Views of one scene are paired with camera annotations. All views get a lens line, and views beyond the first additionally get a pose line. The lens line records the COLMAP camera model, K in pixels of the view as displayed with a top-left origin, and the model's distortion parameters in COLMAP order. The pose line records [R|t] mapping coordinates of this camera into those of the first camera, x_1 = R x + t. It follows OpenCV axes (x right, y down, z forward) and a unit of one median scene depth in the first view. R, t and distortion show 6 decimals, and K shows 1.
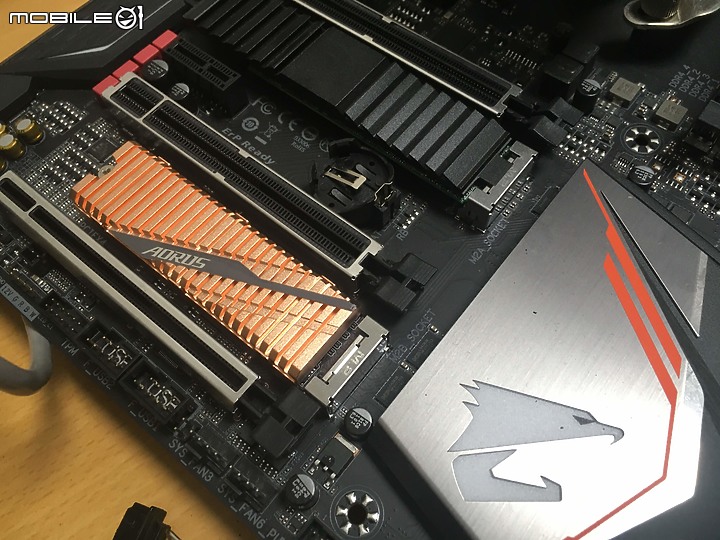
lens RADIAL K [[646.8, 0, 359.7], [0, 646.8, 270.4], [0, 0, 1]] dist [0.056796, 0.000762]
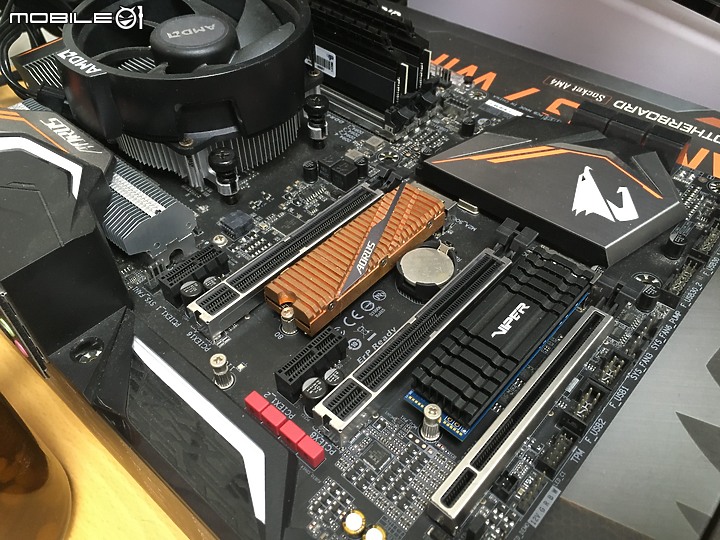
lens RADIAL K [[606.1, 0, 359.5], [0, 606.1, 269.8], [0, 0, 1]] dist [0.069398, 0.004262]
pose [[0.047938, -0.694842, 0.717563, -0.892254], [0.889728, 0.356205, 0.285486, -0.596050], [-0.453967, 0.624750, 0.635296, 0.202833]]
